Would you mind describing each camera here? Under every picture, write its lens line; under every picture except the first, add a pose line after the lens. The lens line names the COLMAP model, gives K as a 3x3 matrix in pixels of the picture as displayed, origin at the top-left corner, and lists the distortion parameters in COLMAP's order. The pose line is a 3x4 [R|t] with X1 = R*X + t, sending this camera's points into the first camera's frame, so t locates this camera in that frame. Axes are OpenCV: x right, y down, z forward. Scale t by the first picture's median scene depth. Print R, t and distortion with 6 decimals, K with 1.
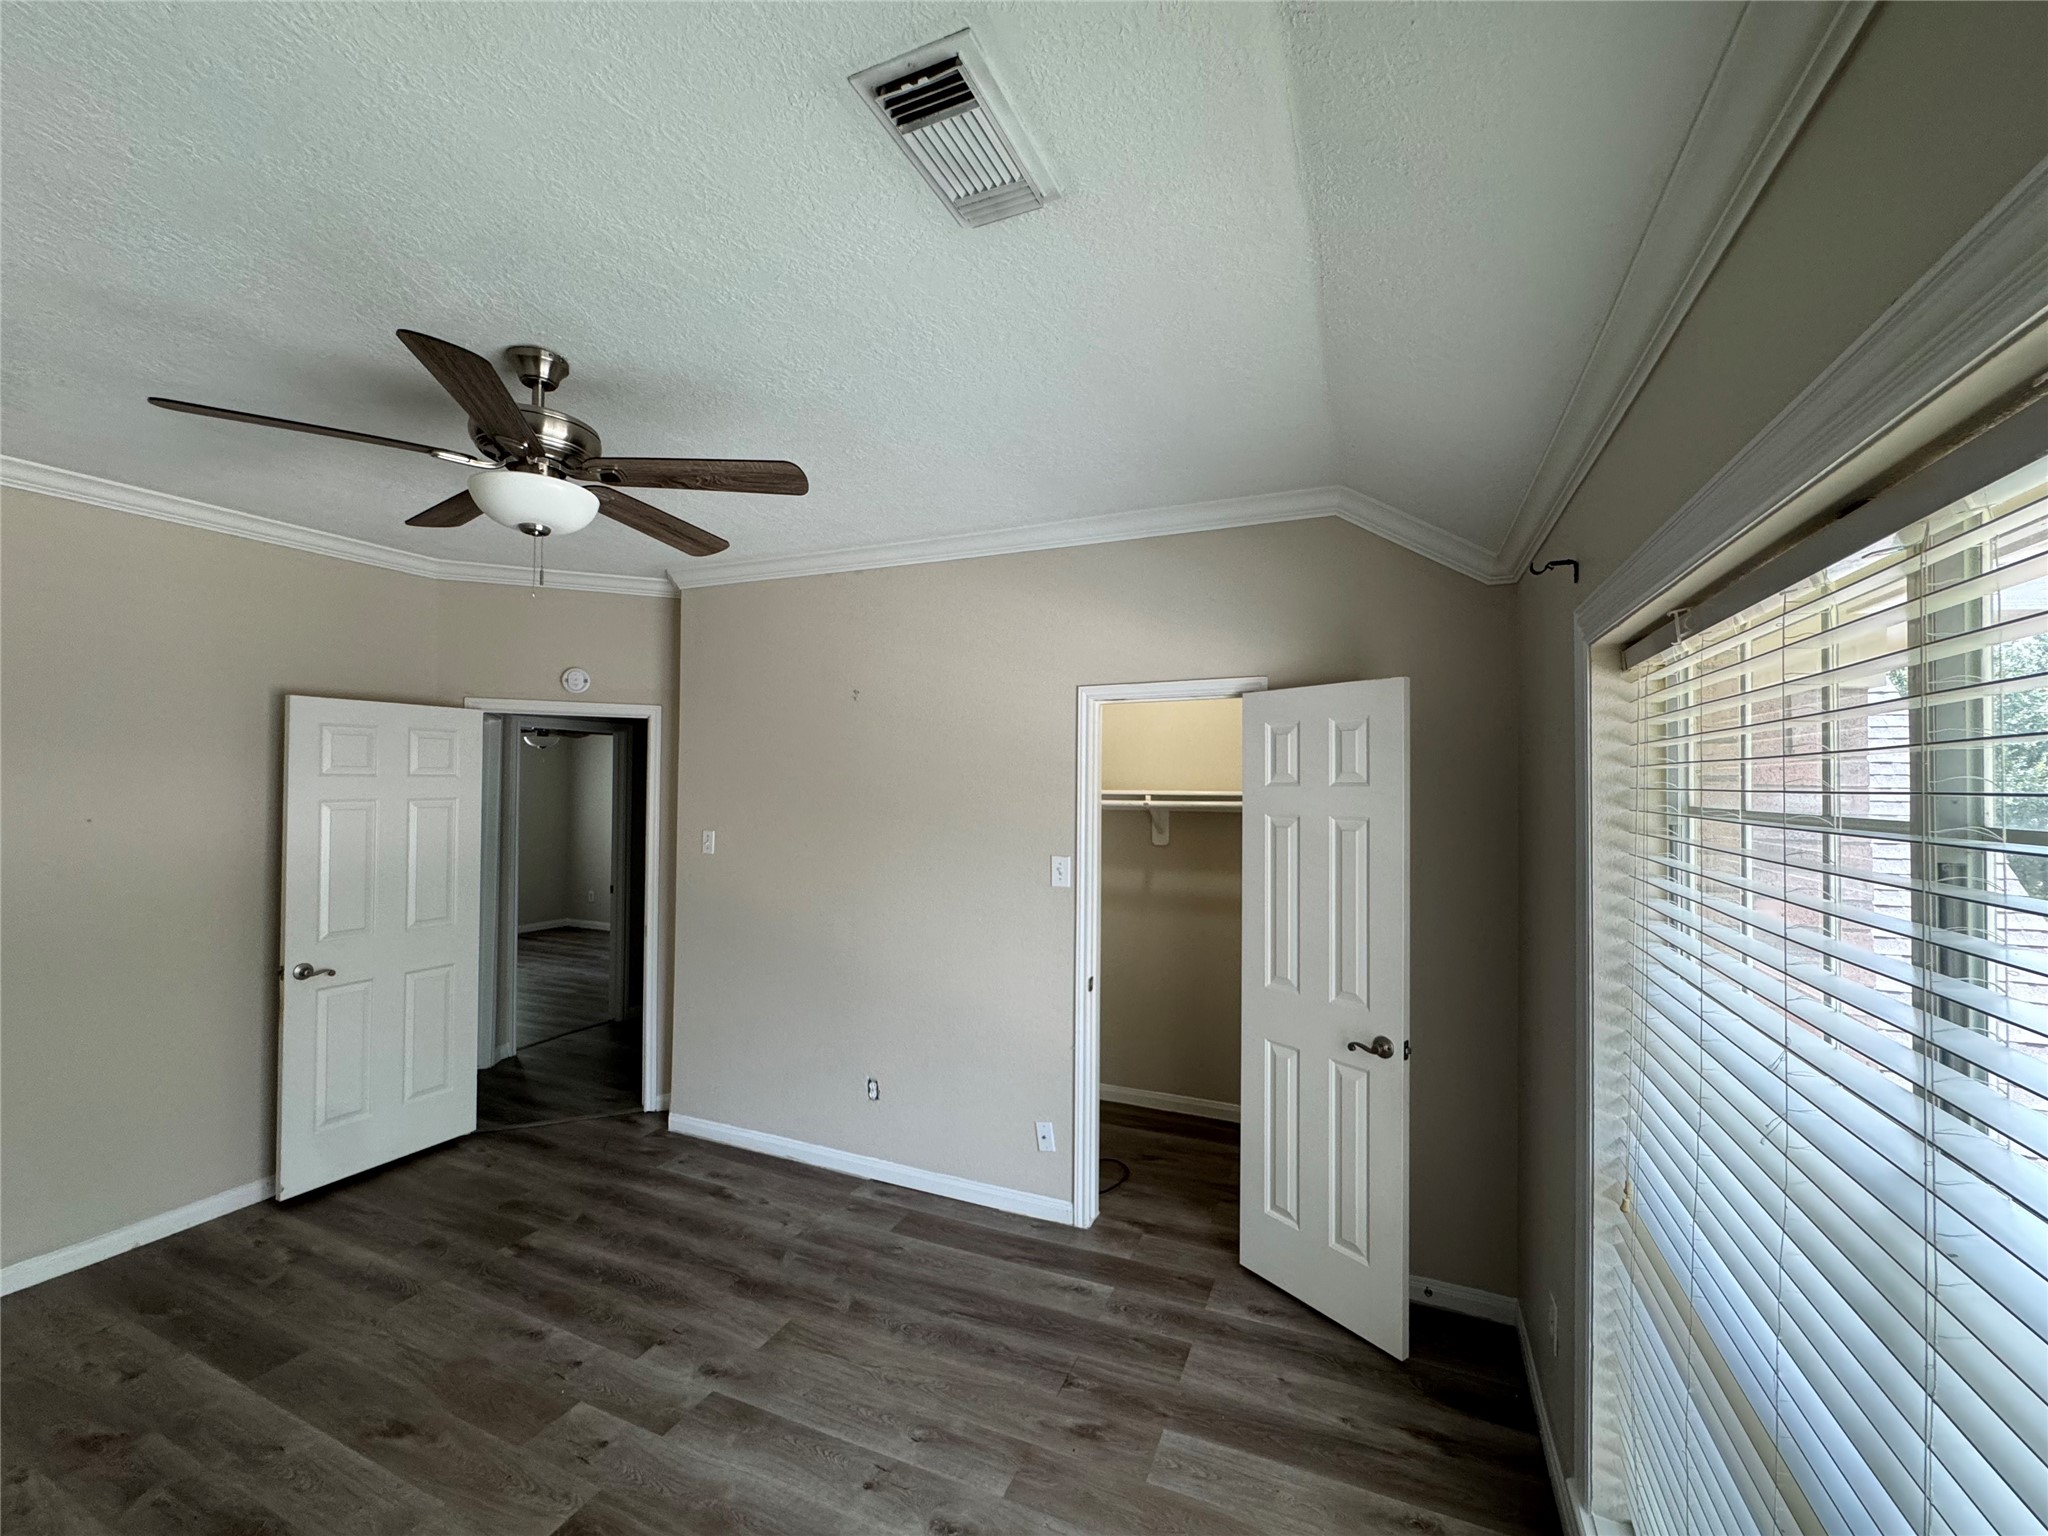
lens RADIAL K [[819.8, 0, 1025.9], [0, 819.8, 773.6], [0, 0, 1]] dist [-0.003680, 0.000678]
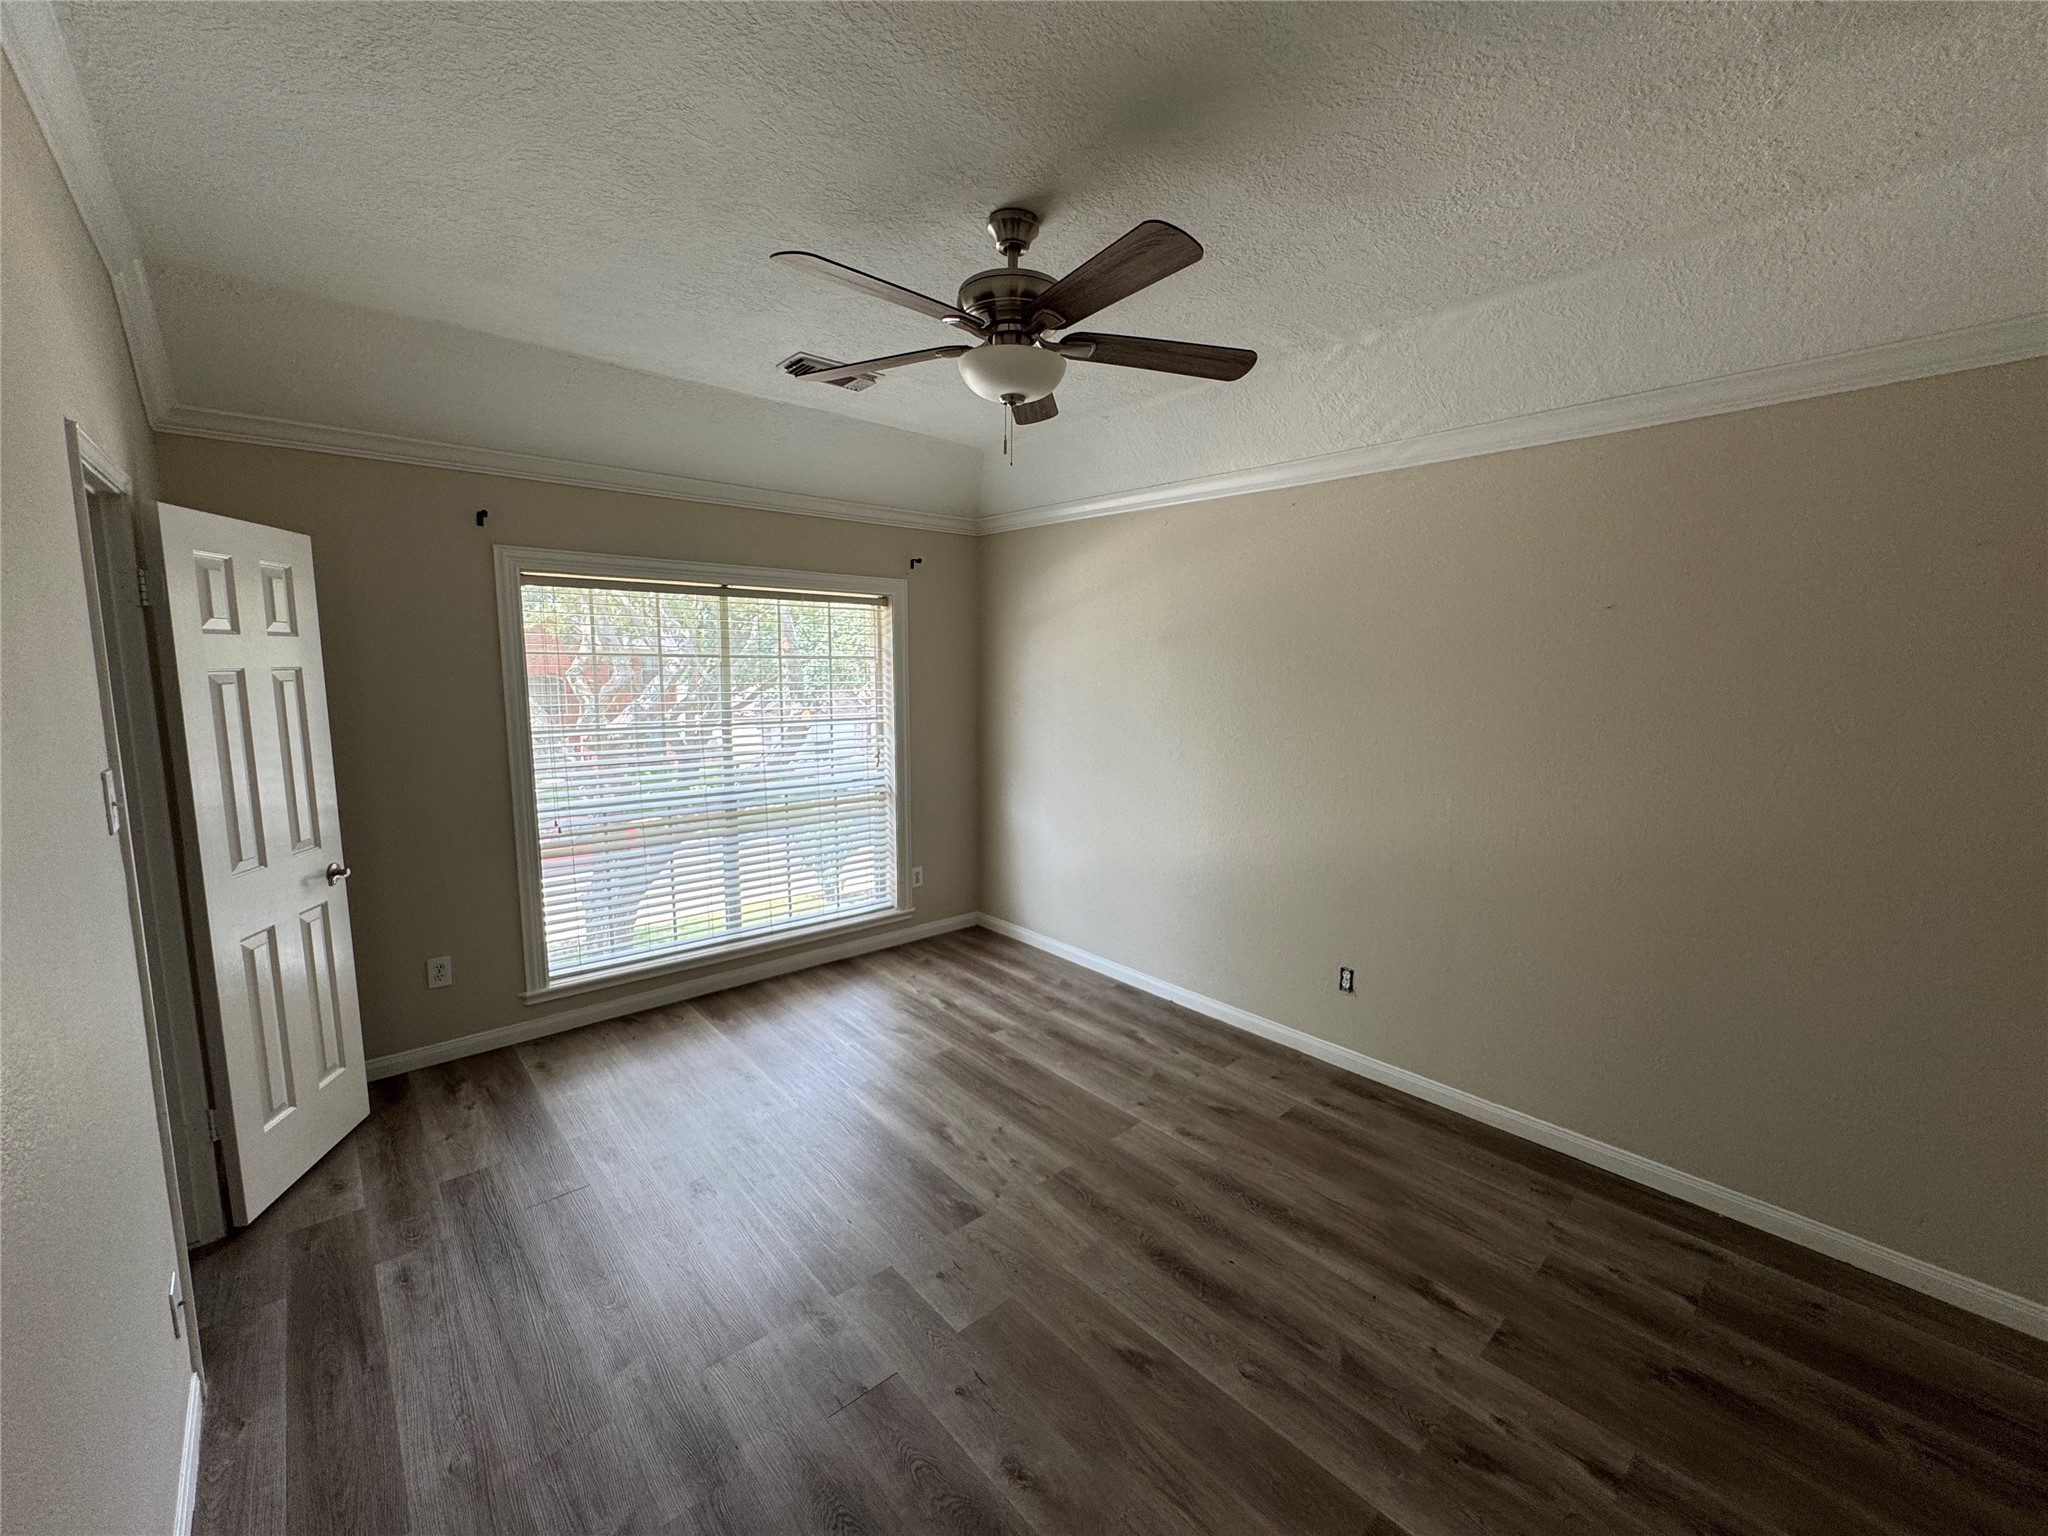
lens RADIAL K [[819.8, 0, 1026.5], [0, 819.8, 767.1], [0, 0, 1]] dist [-0.003680, 0.000678]
pose [[-0.907870, -0.068392, 0.413637, -0.949594], [-0.019418, 0.992405, 0.121468, 0.039453], [-0.418803, 0.102246, -0.902303, 1.729871]]
